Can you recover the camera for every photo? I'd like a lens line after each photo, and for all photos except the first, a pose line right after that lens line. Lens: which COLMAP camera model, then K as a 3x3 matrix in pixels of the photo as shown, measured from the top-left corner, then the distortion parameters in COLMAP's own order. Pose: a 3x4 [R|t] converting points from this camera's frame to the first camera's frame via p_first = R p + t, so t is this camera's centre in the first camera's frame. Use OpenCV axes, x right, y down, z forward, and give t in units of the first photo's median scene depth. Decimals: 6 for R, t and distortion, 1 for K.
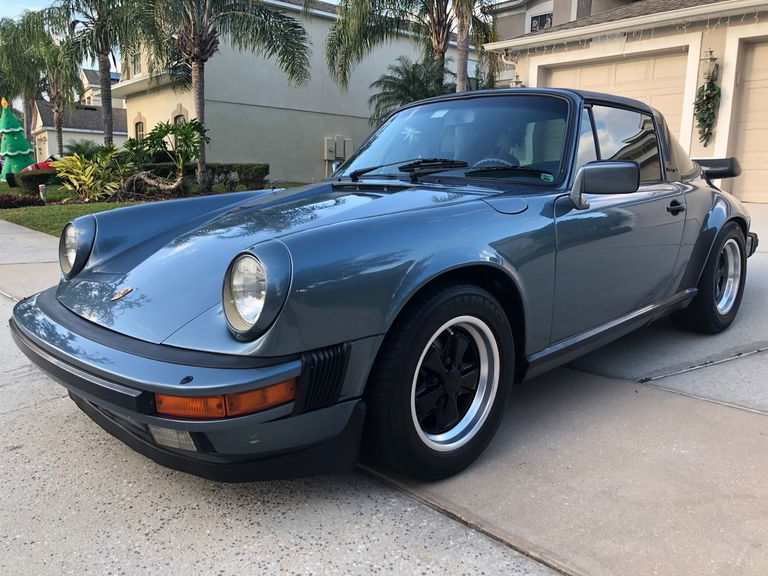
lens RADIAL K [[639.0, 0, 384.0], [0, 639.0, 288.0], [0, 0, 1]] dist [0.103029, -0.128436]
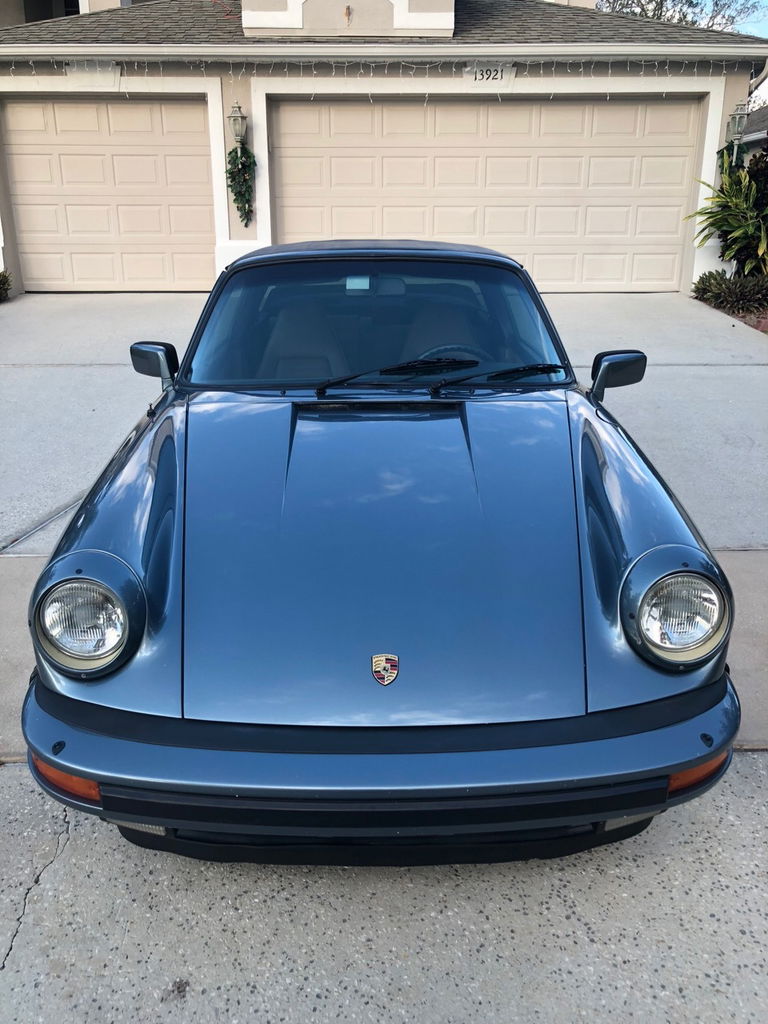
lens RADIAL K [[847.5, 0, 384.0], [0, 847.5, 512.0], [0, 0, 1]] dist [0.031571, 0.002321]
pose [[0.670150, -0.257162, 0.696252, -0.250143], [0.136526, 0.964763, 0.224929, -0.088625], [-0.729561, -0.055680, 0.681646, 0.110002]]
